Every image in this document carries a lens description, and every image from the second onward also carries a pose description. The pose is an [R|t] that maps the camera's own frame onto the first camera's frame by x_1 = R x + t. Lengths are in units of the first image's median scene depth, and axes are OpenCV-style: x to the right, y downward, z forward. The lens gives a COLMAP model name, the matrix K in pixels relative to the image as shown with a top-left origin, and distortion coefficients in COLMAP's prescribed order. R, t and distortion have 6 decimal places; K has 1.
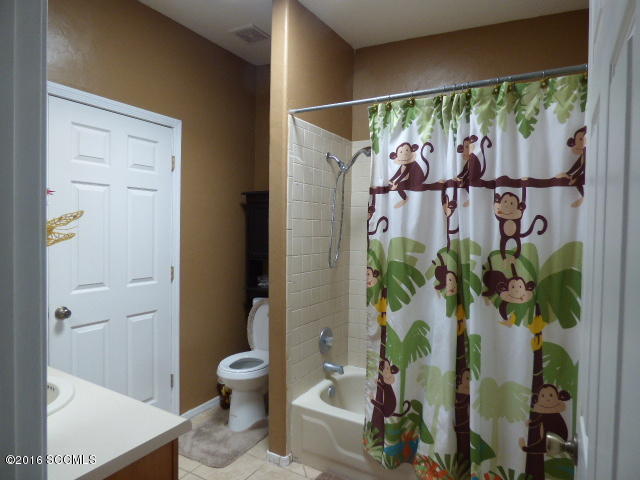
lens RADIAL K [[392.7, 0, 320.2], [0, 392.7, 239.9], [0, 0, 1]] dist [-0.008257, 0.001289]
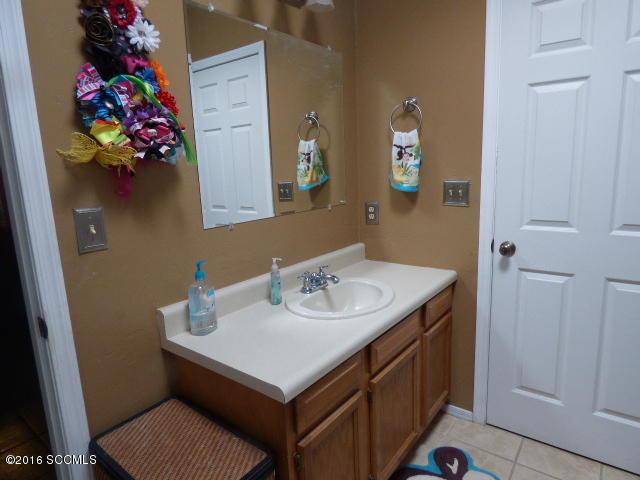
lens RADIAL K [[392.7, 0, 320.2], [0, 392.7, 238.1], [0, 0, 1]] dist [-0.008257, 0.001289]
pose [[-0.095208, 0.171986, -0.980488, 0.212944], [0.006427, 0.985048, 0.172162, 0.012590], [0.995437, 0.010090, -0.094889, 0.653279]]
